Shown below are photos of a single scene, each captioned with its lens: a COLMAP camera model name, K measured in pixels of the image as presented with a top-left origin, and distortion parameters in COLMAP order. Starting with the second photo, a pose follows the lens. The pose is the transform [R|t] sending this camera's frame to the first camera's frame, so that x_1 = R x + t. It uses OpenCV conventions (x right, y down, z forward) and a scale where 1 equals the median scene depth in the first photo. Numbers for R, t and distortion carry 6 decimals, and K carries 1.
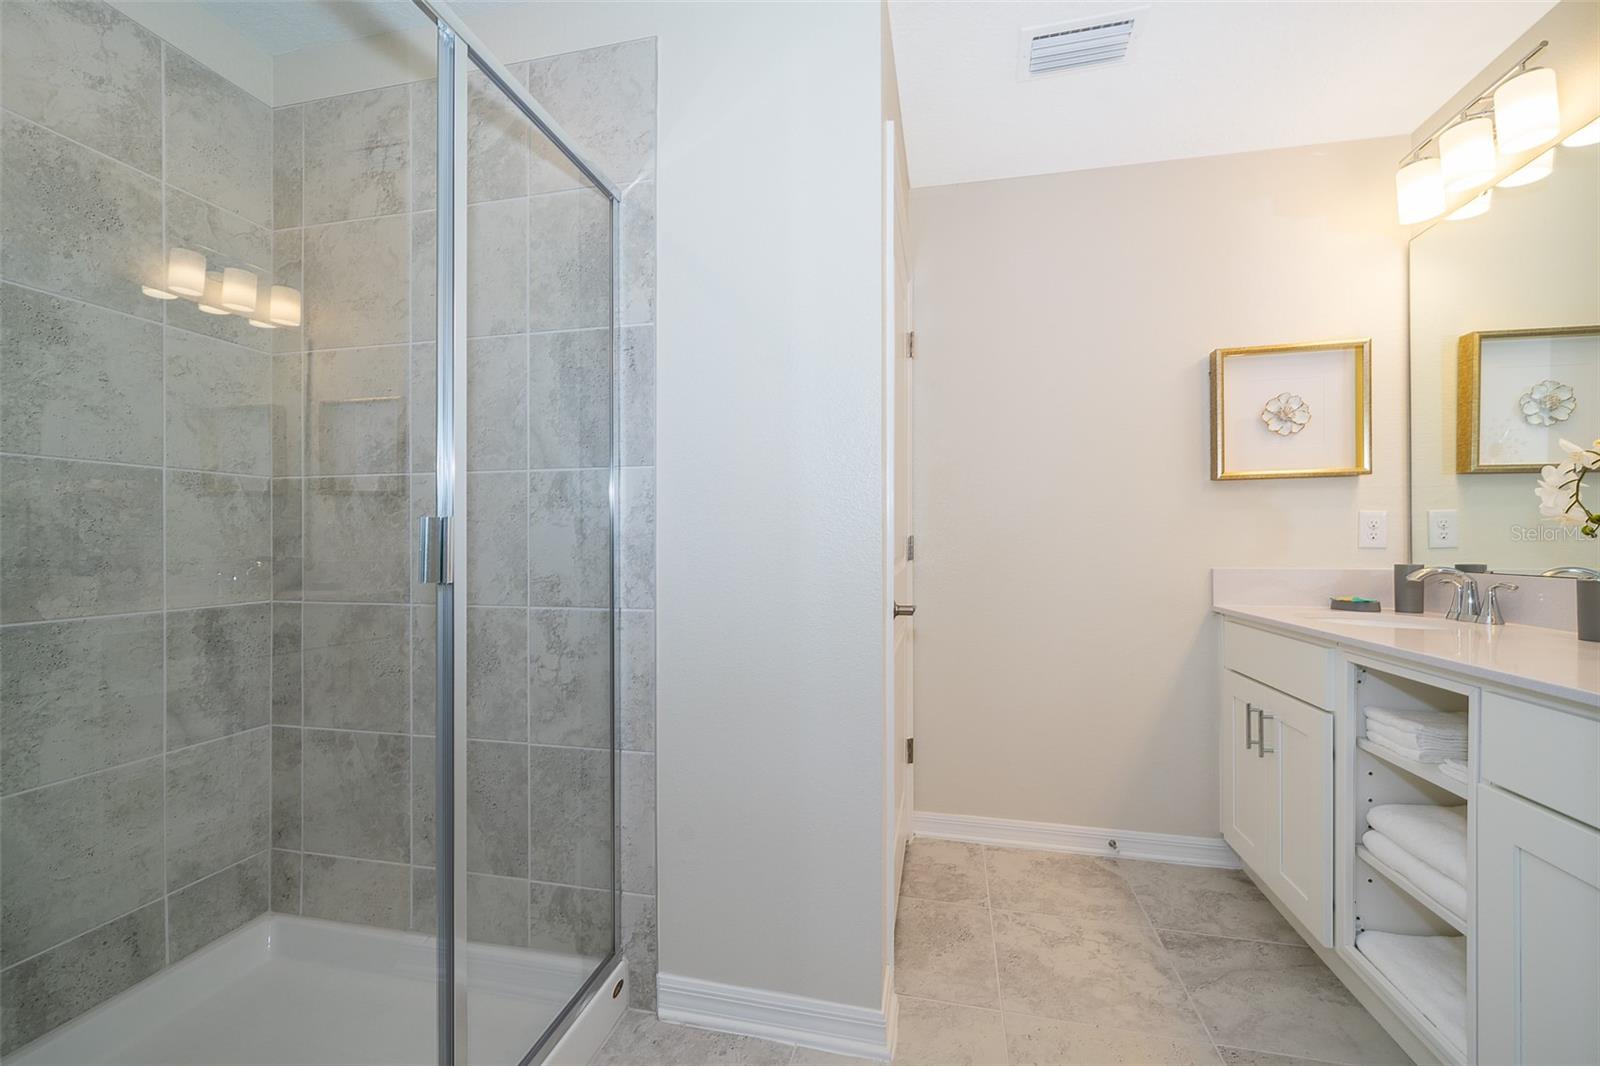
lens RADIAL K [[672.3, 0, 794.9], [0, 672.3, 538.3], [0, 0, 1]] dist [0.001606, -0.000149]
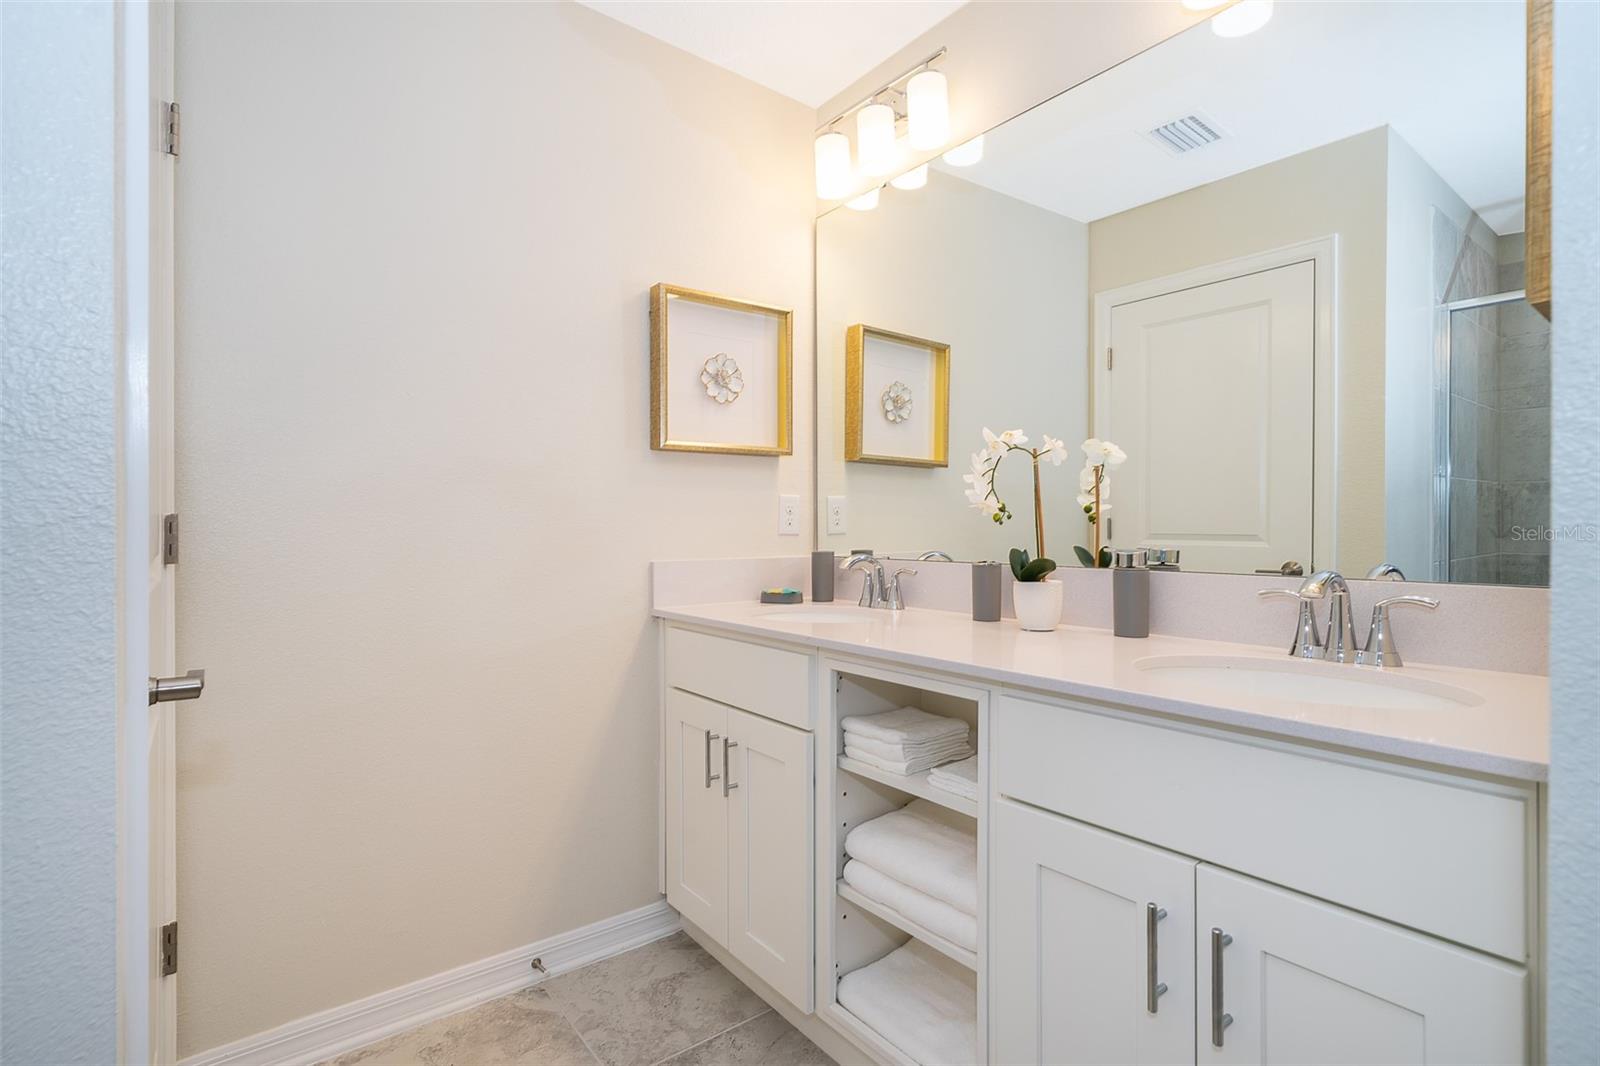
lens RADIAL K [[759.9, 0, 775.6], [0, 759.9, 530.0], [0, 0, 1]] dist [0.002888, -0.002501]
pose [[0.642767, -0.001505, 0.766060, 0.034890], [-0.005886, 0.999959, 0.006904, 0.001271], [-0.766039, -0.008946, 0.642732, 0.351627]]
